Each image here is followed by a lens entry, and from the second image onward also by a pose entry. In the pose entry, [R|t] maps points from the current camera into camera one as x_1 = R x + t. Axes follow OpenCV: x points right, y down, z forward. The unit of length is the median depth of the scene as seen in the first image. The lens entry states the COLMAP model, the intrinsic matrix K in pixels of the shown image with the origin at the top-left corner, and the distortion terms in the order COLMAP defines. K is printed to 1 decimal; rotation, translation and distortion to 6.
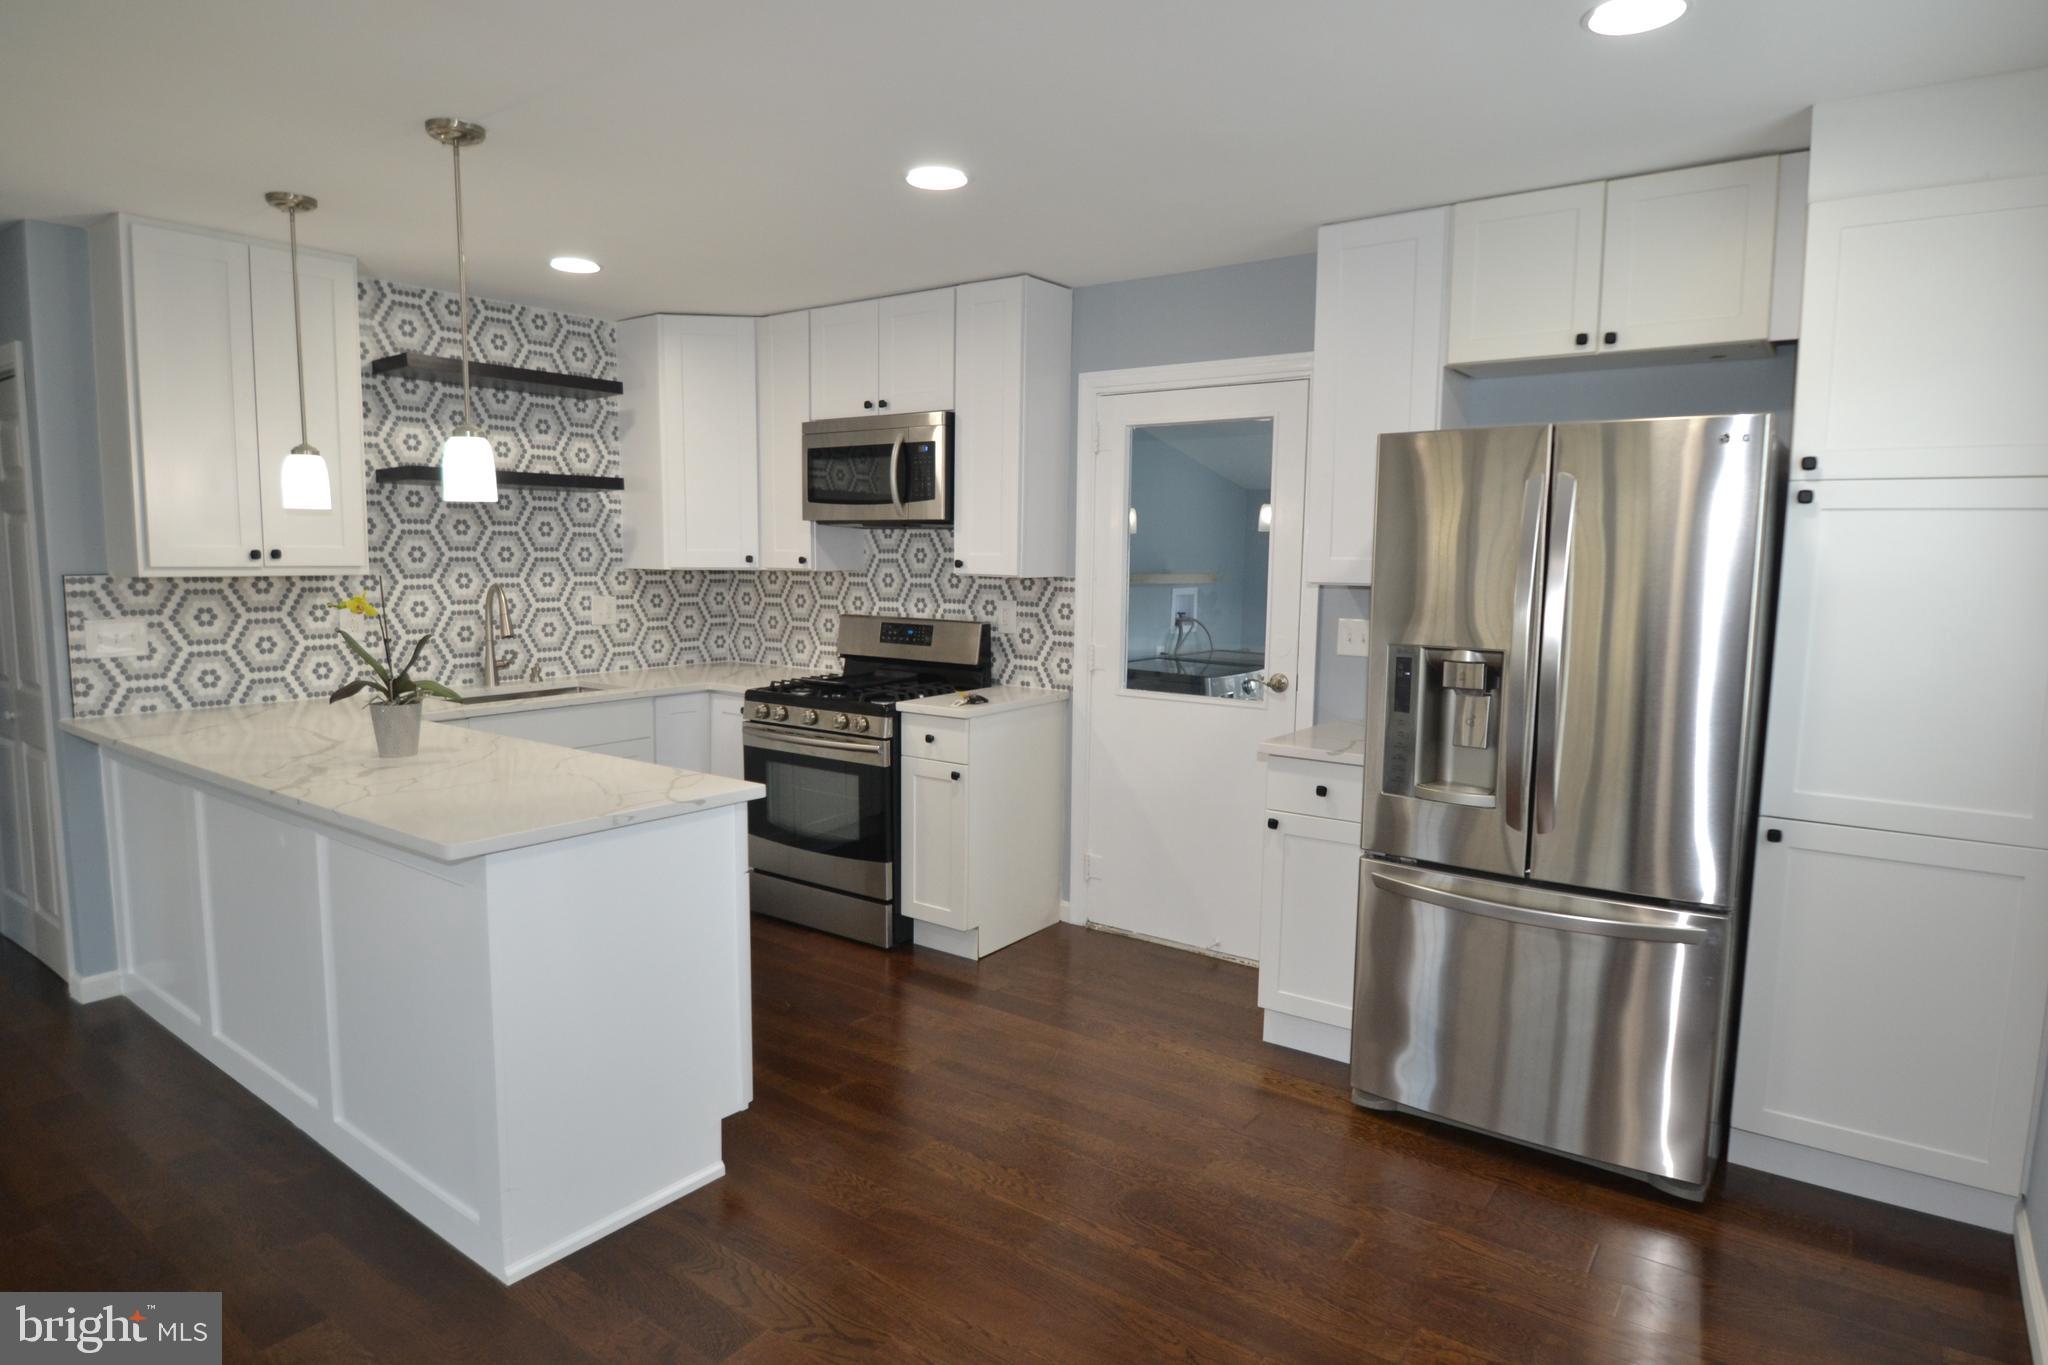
lens RADIAL K [[1169.3, 0, 990.5], [0, 1169.3, 685.2], [0, 0, 1]] dist [-0.001967, -0.021638]
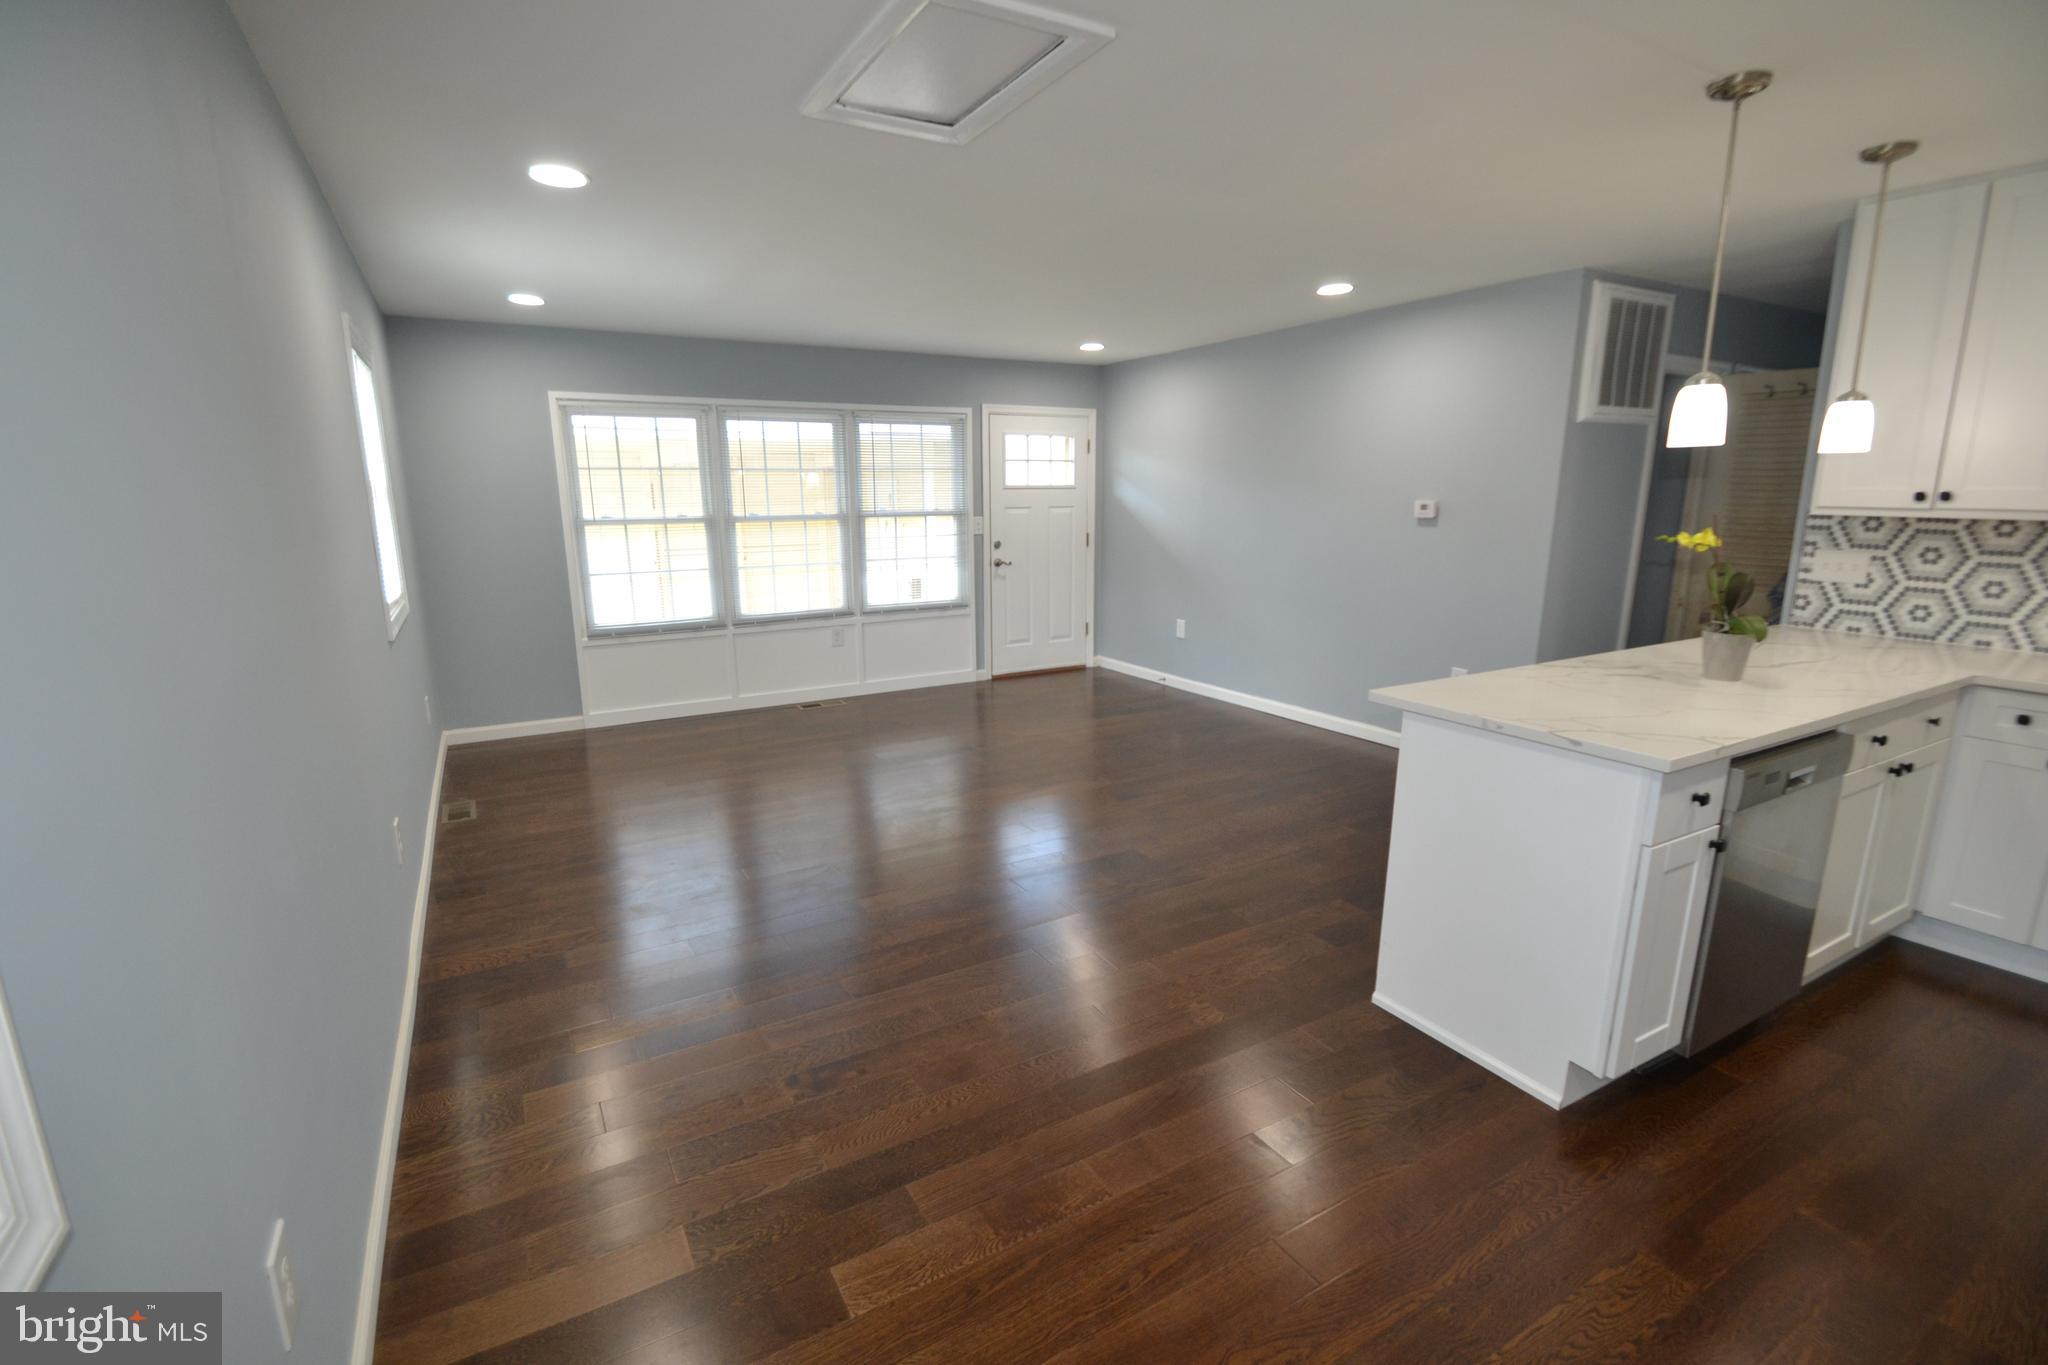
lens RADIAL K [[911.4, 0, 996.2], [0, 911.4, 687.3], [0, 0, 1]] dist [0.016061, -0.018382]
pose [[-0.403704, 0.187572, -0.895455, 0.436017], [-0.099578, 0.963934, 0.246810, -0.061645], [0.909454, 0.188805, -0.370466, 0.544140]]
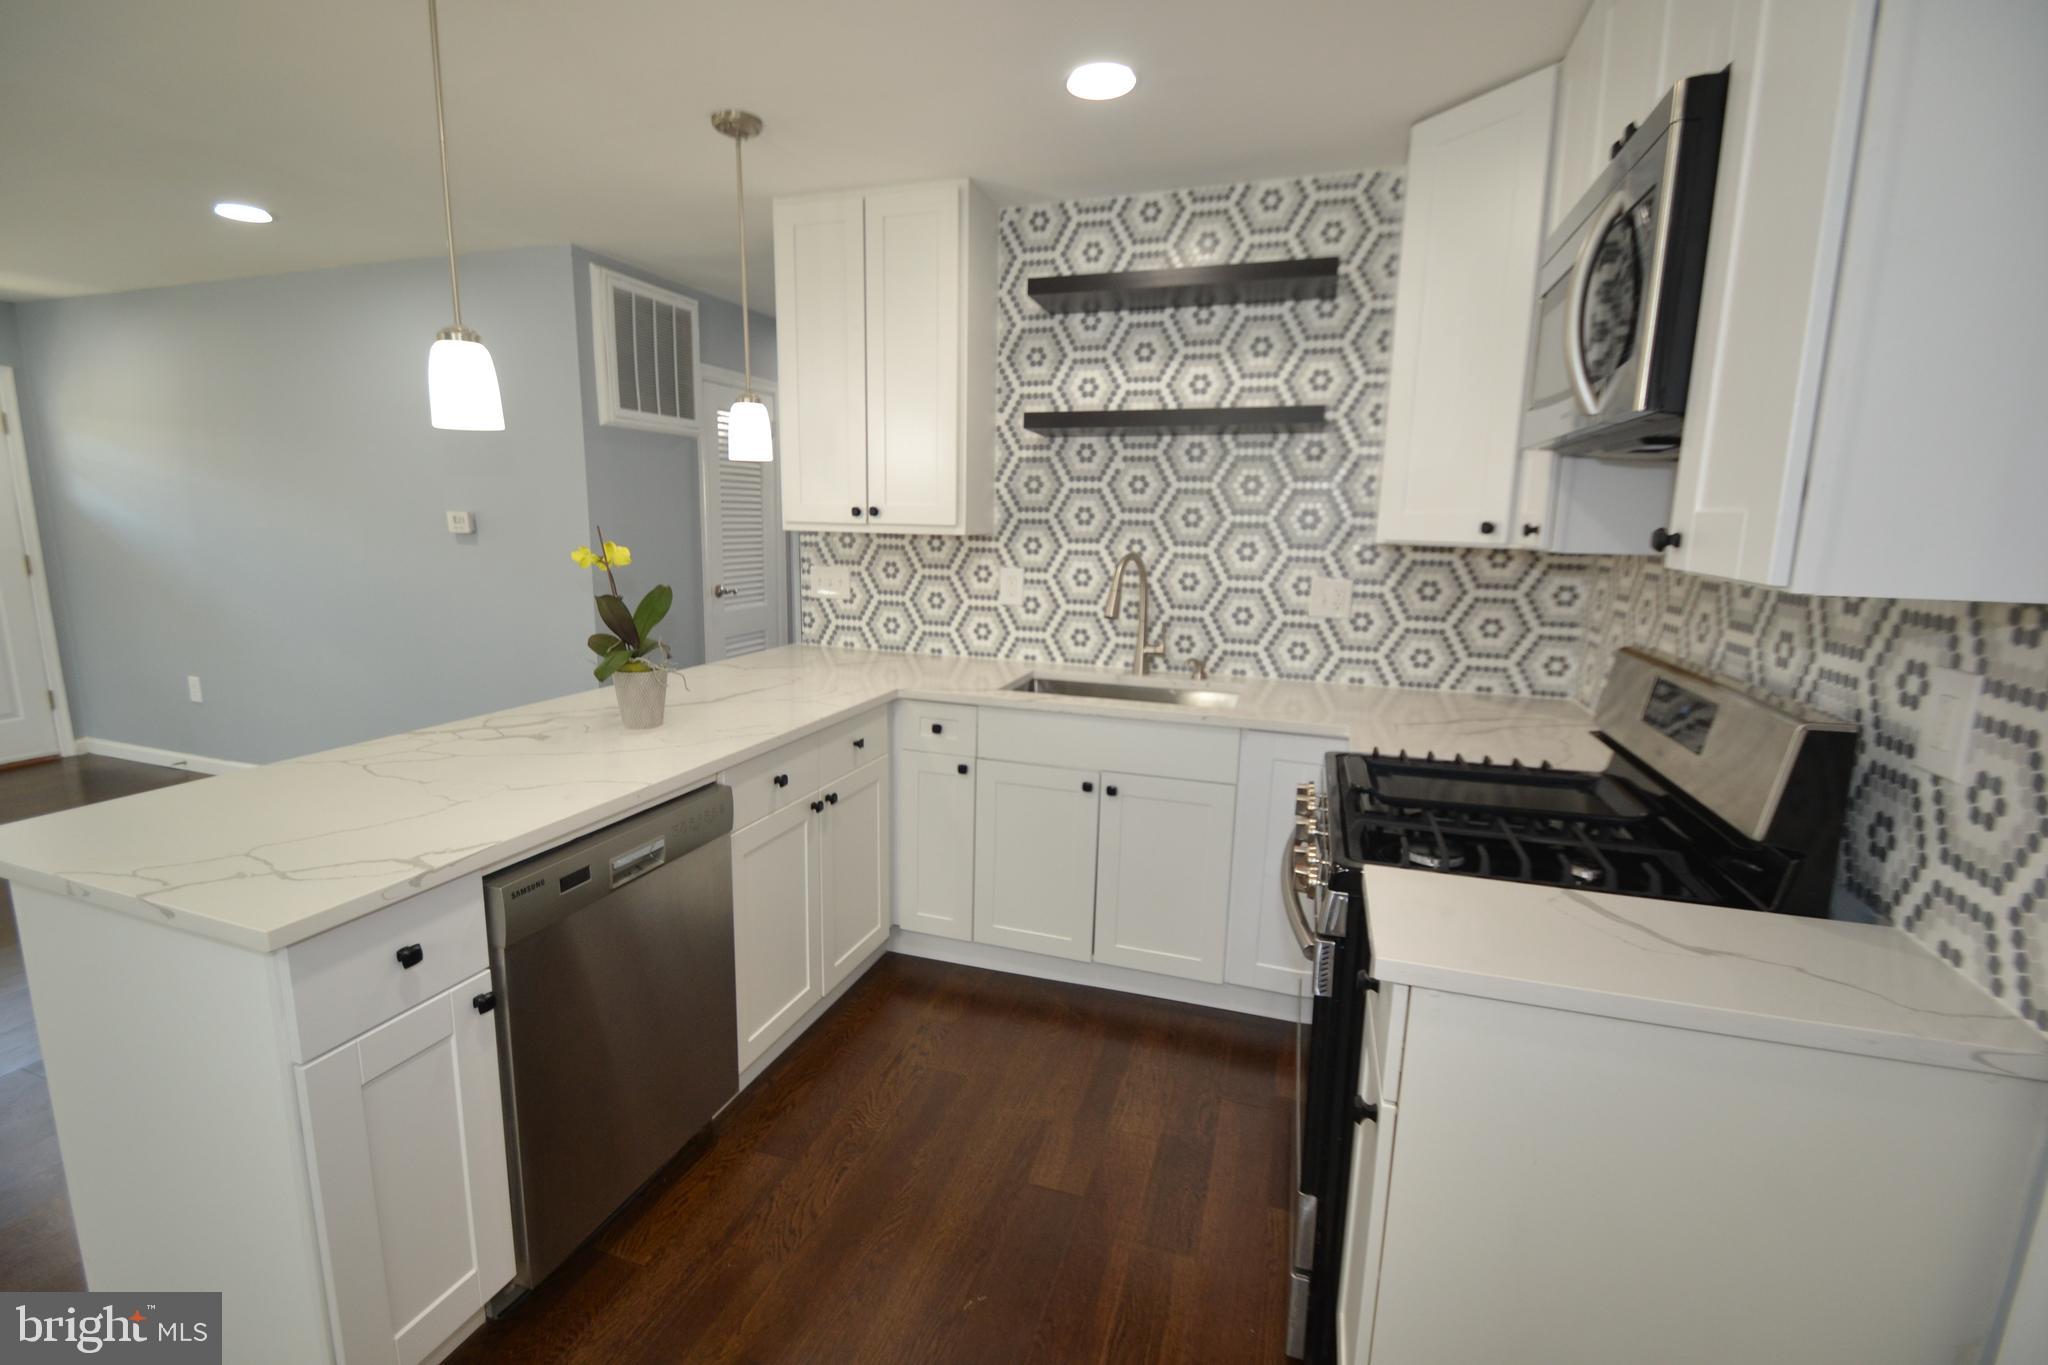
lens RADIAL K [[911.4, 0, 996.2], [0, 911.4, 687.3], [0, 0, 1]] dist [0.016061, -0.018382]
pose [[0.306881, 0.172724, -0.935943, 0.187353], [-0.123857, 0.982279, 0.140664, -0.082629], [0.943654, 0.072756, 0.322836, 0.812511]]
